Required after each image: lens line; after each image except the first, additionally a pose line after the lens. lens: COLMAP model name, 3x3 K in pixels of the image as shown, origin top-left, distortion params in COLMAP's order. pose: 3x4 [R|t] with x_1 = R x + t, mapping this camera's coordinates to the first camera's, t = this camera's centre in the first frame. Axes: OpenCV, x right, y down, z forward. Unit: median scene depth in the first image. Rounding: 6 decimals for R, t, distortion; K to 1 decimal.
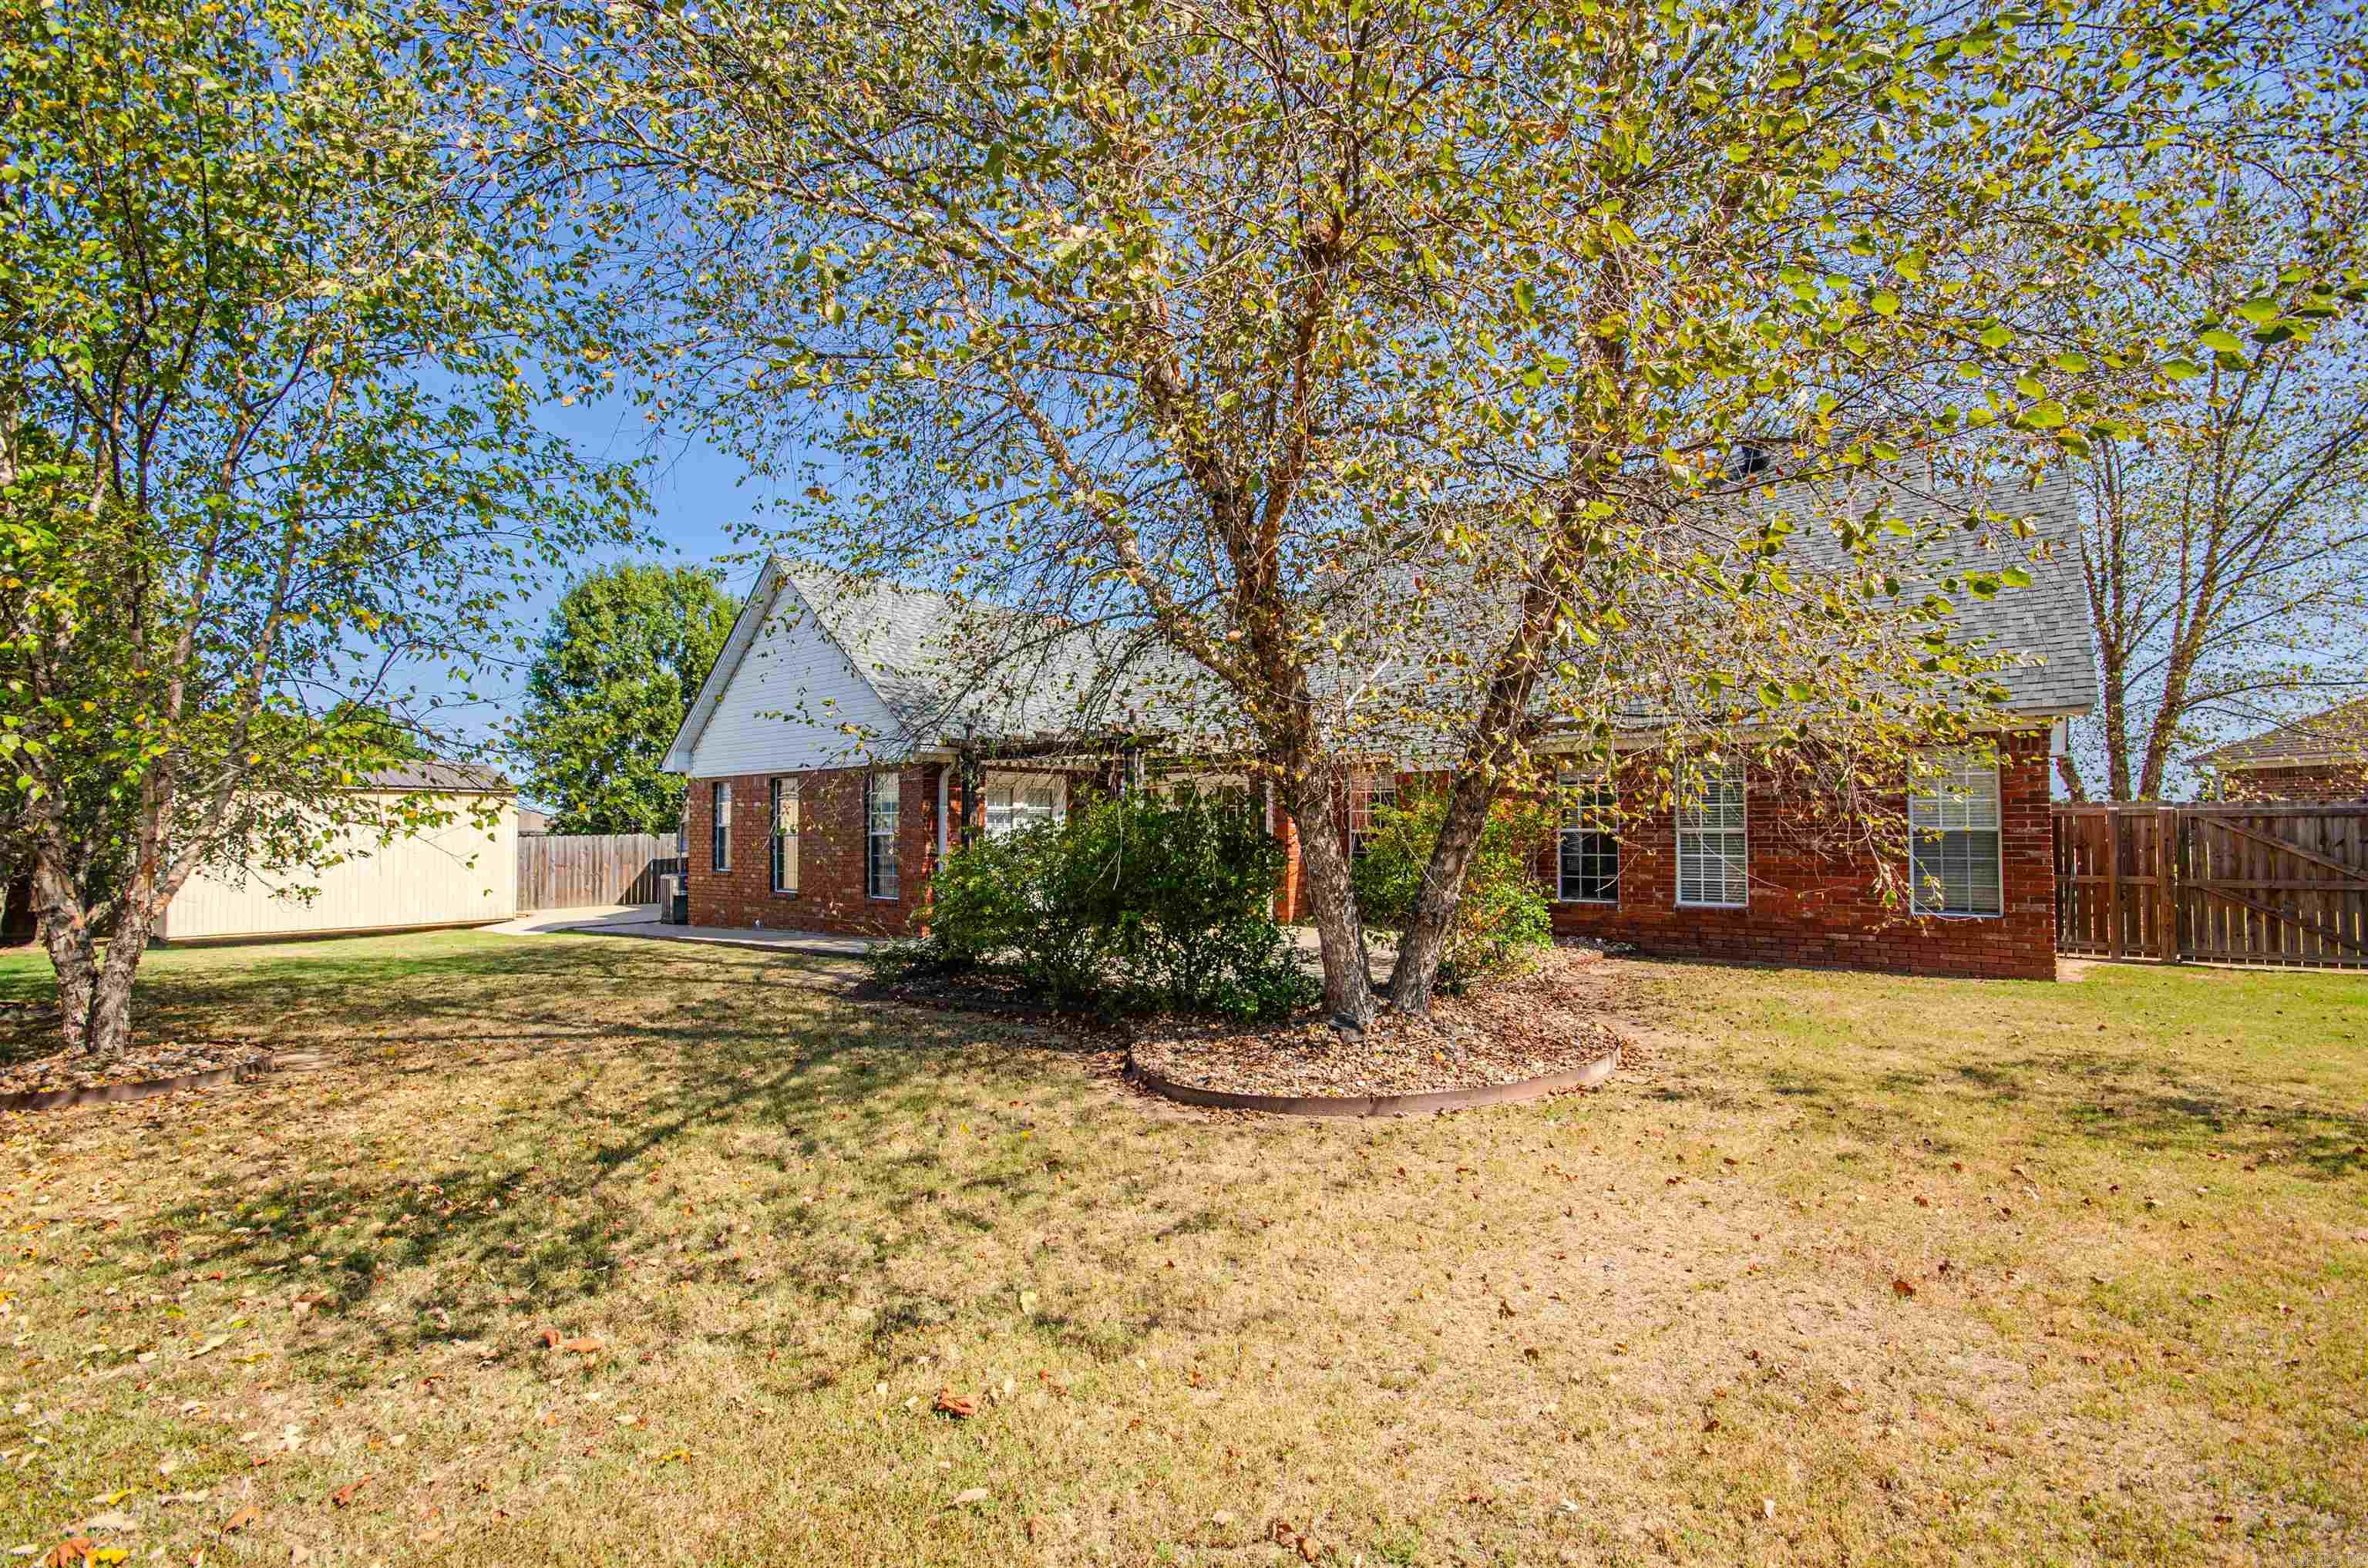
lens RADIAL K [[1035.9, 0, 1188.4], [0, 1035.9, 791.0], [0, 0, 1]] dist [-0.003390, -0.001196]
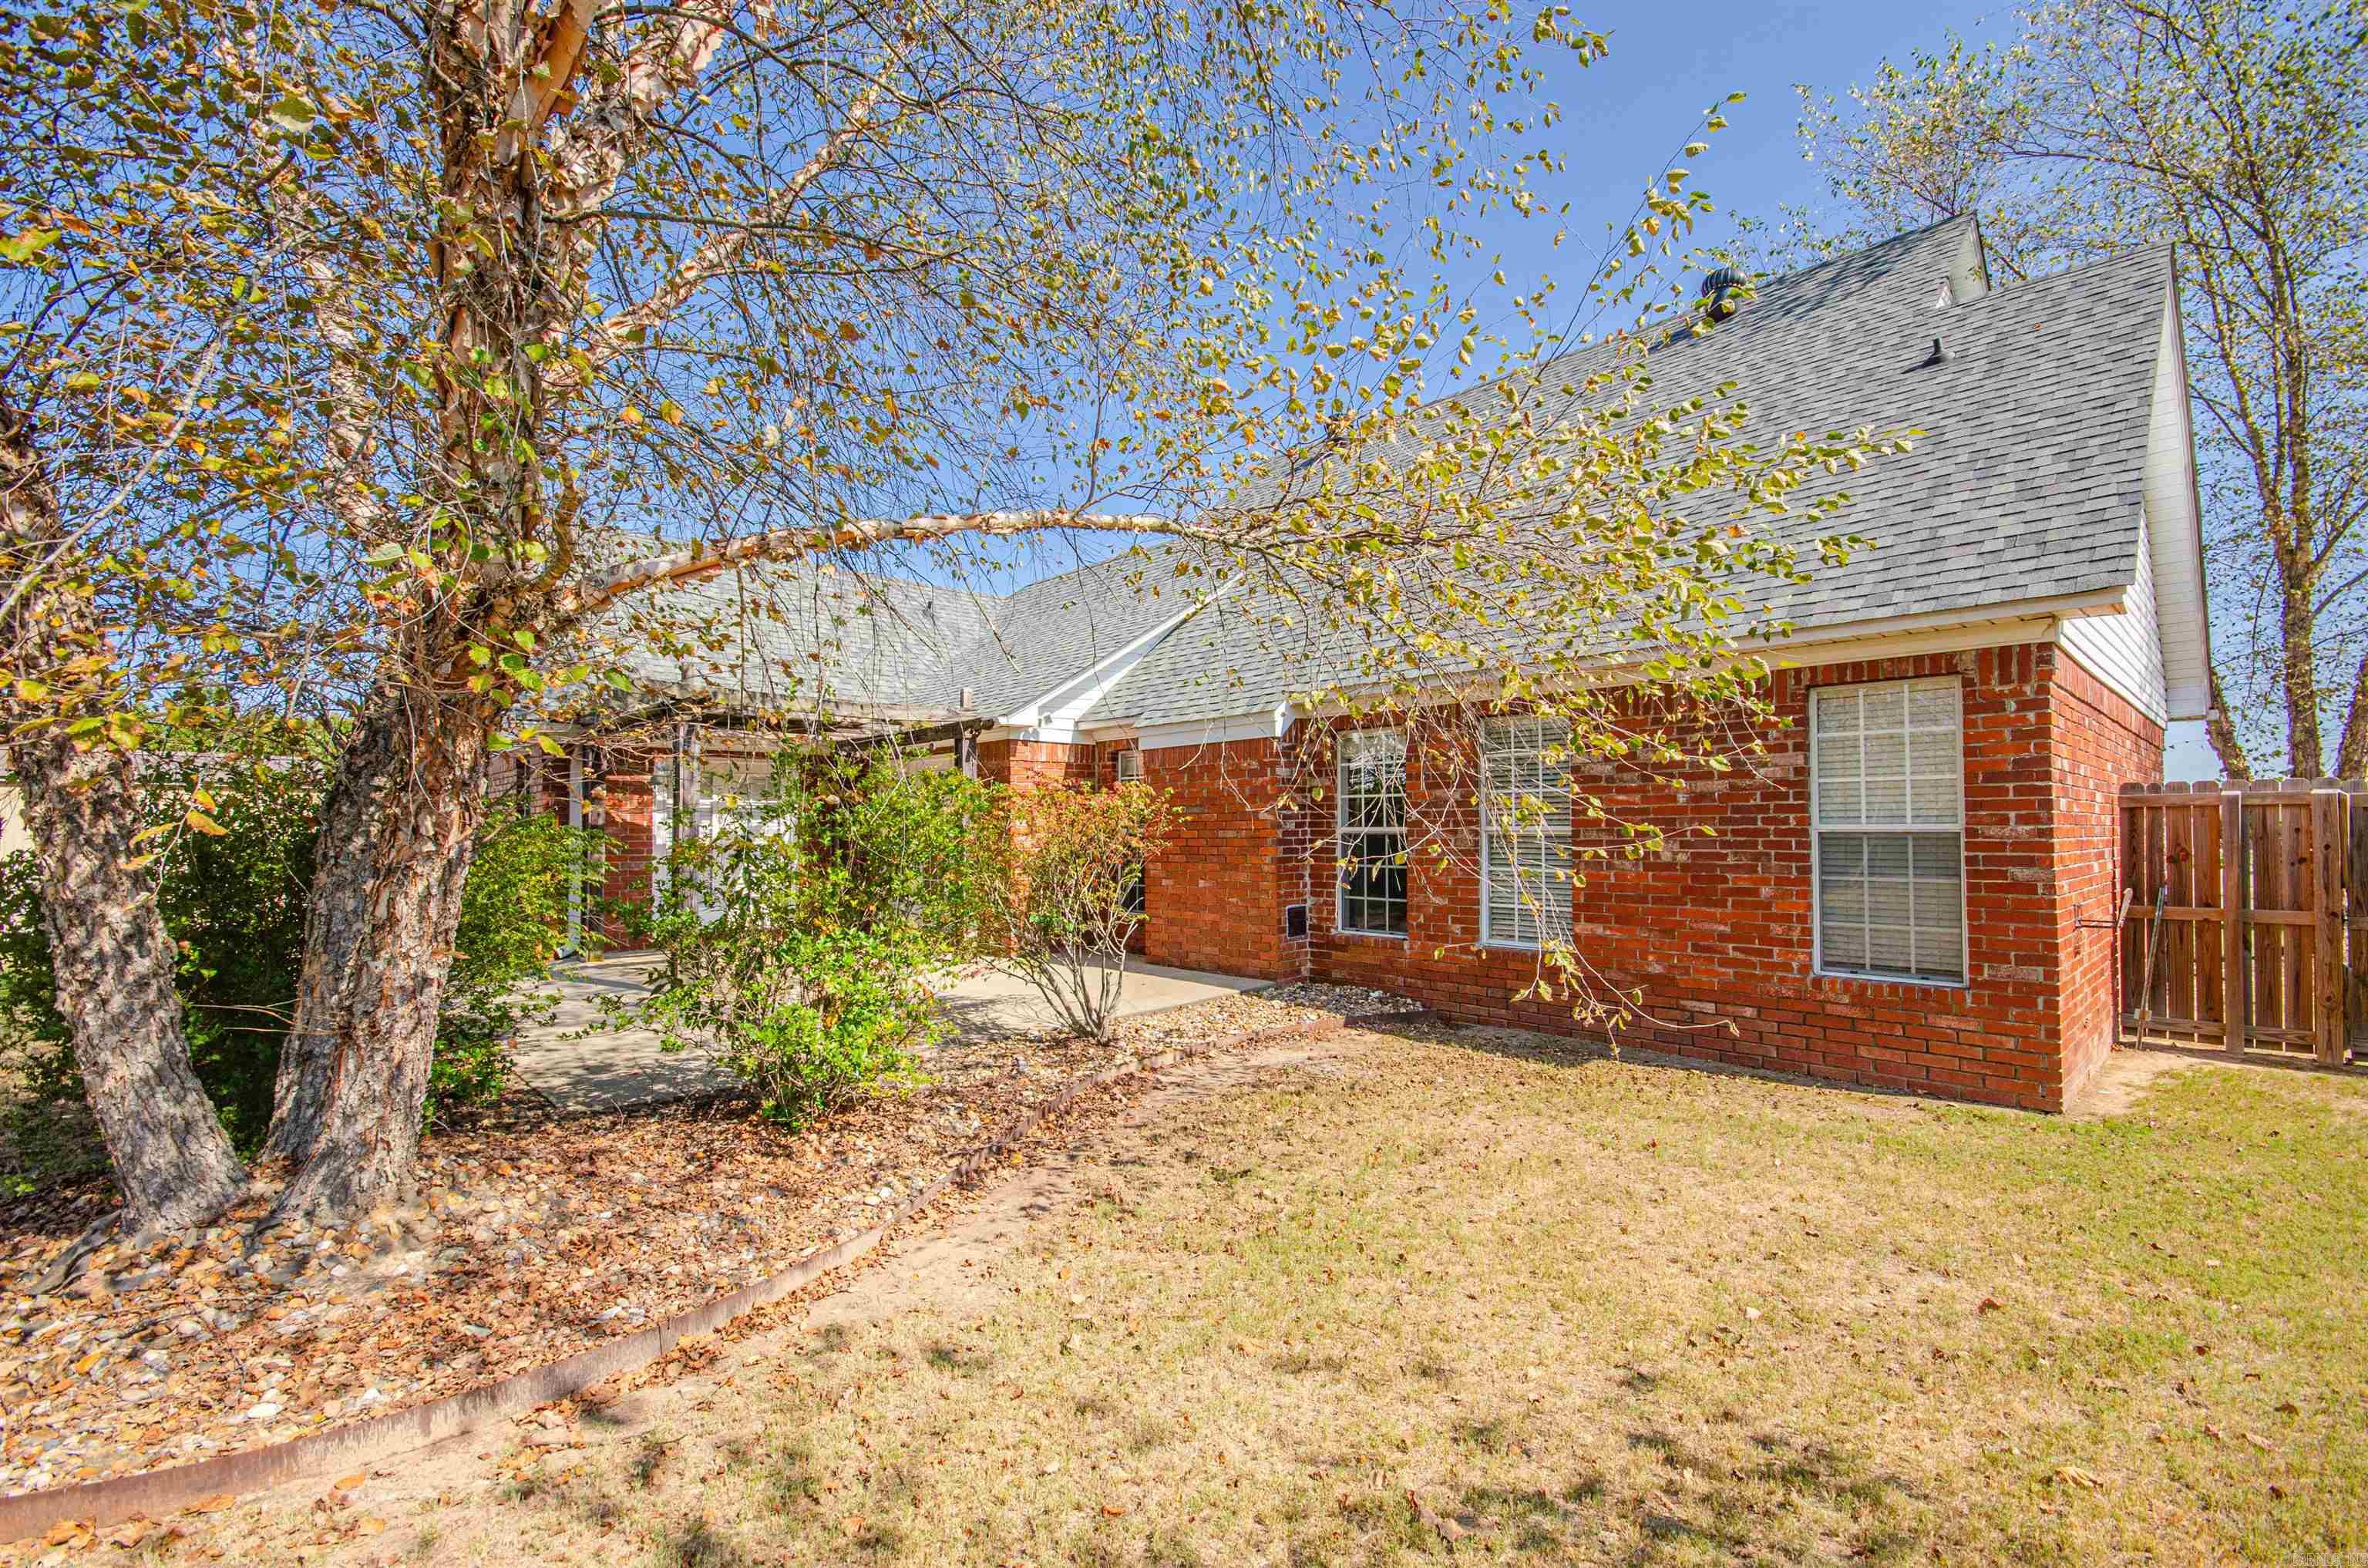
lens RADIAL K [[1035.9, 0, 1179.6], [0, 1035.9, 788.2], [0, 0, 1]] dist [-0.003390, -0.001196]
pose [[0.990825, -0.006488, -0.134992, 0.377745], [0.006825, 0.999975, 0.002034, 0.009596], [0.134975, -0.002936, 0.990845, 0.334991]]
